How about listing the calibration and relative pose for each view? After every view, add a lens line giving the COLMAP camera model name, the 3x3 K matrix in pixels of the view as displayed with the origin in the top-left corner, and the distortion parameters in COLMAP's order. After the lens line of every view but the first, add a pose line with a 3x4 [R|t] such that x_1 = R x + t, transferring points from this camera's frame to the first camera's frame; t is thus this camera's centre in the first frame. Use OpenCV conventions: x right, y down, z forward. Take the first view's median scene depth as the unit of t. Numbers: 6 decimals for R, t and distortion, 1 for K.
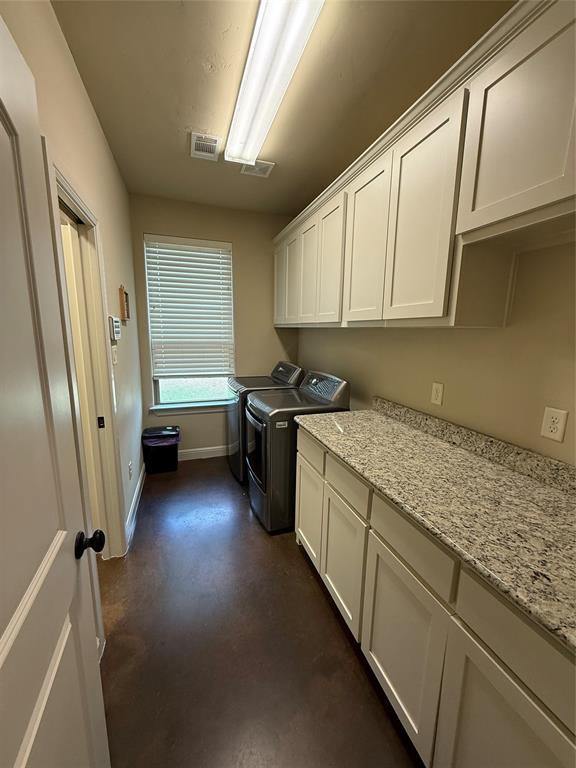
lens RADIAL K [[305.9, 0, 288.0], [0, 305.9, 382.7], [0, 0, 1]] dist [-0.000908, -0.000005]
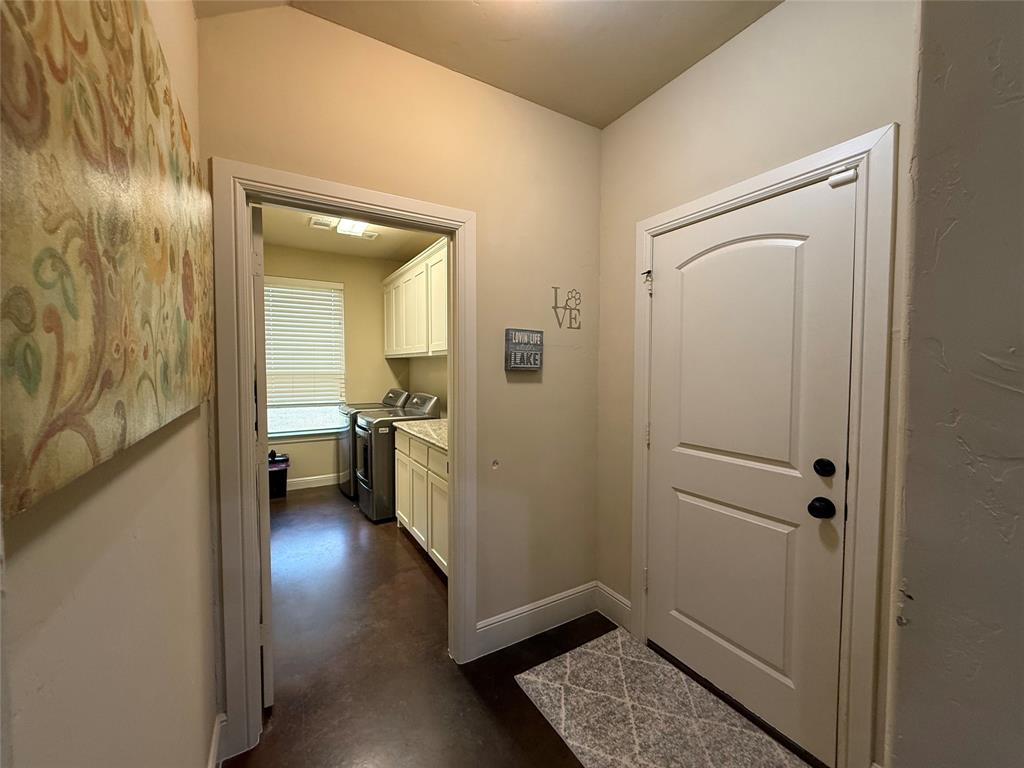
lens RADIAL K [[407.8, 0, 511.2], [0, 407.8, 382.7], [0, 0, 1]] dist [-0.000908, -0.000005]
pose [[0.978369, -0.022870, 0.205601, 0.115480], [0.048690, 0.991407, -0.121415, 0.128026], [-0.201057, 0.128800, 0.971075, -0.593193]]
